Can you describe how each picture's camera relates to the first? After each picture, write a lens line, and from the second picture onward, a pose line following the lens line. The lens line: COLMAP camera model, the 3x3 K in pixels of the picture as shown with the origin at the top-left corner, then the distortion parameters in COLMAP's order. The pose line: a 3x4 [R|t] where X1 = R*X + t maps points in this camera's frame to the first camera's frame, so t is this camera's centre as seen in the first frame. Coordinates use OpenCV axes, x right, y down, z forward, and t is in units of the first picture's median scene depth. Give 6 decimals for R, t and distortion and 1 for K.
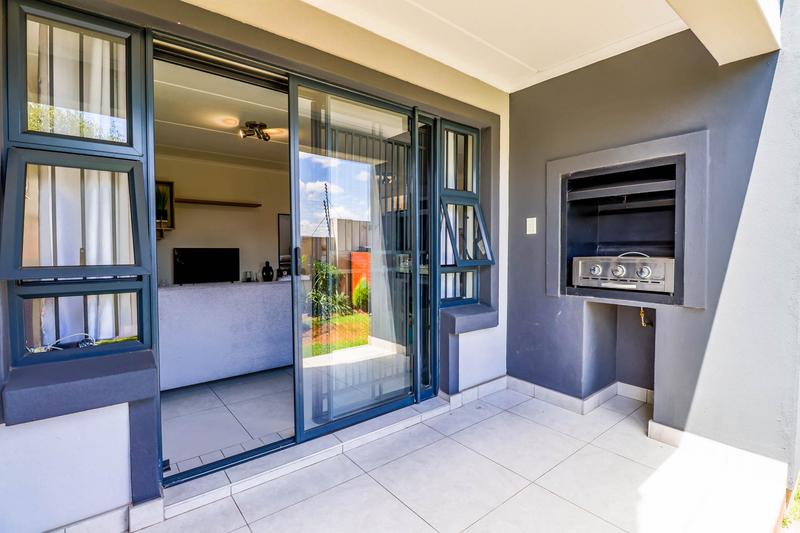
lens RADIAL K [[375.4, 0, 401.8], [0, 375.4, 262.3], [0, 0, 1]] dist [-0.000821, -0.012610]
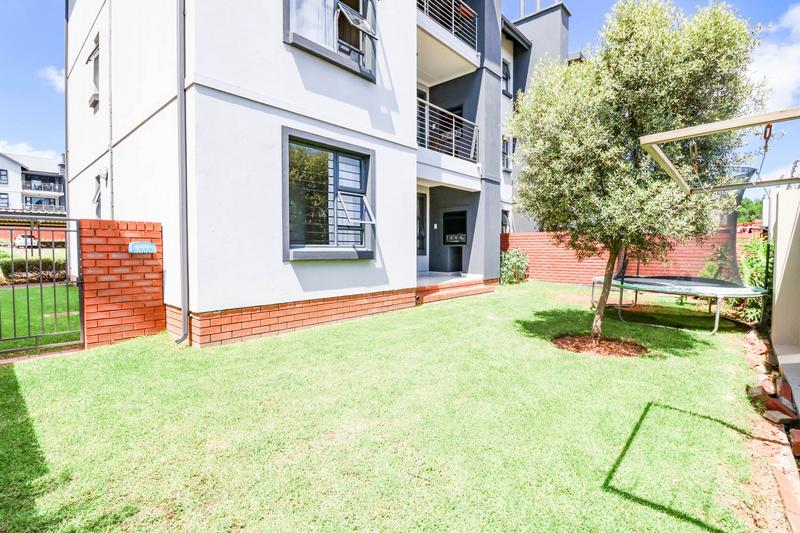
lens RADIAL K [[375.4, 0, 401.8], [0, 375.4, 262.3], [0, 0, 1]] dist [-0.000821, -0.012610]
pose [[0.986622, -0.004041, 0.162973, -0.639153], [0.004074, 0.999992, 0.000128, 0.283620], [-0.162973, 0.000538, 0.986630, -2.869842]]
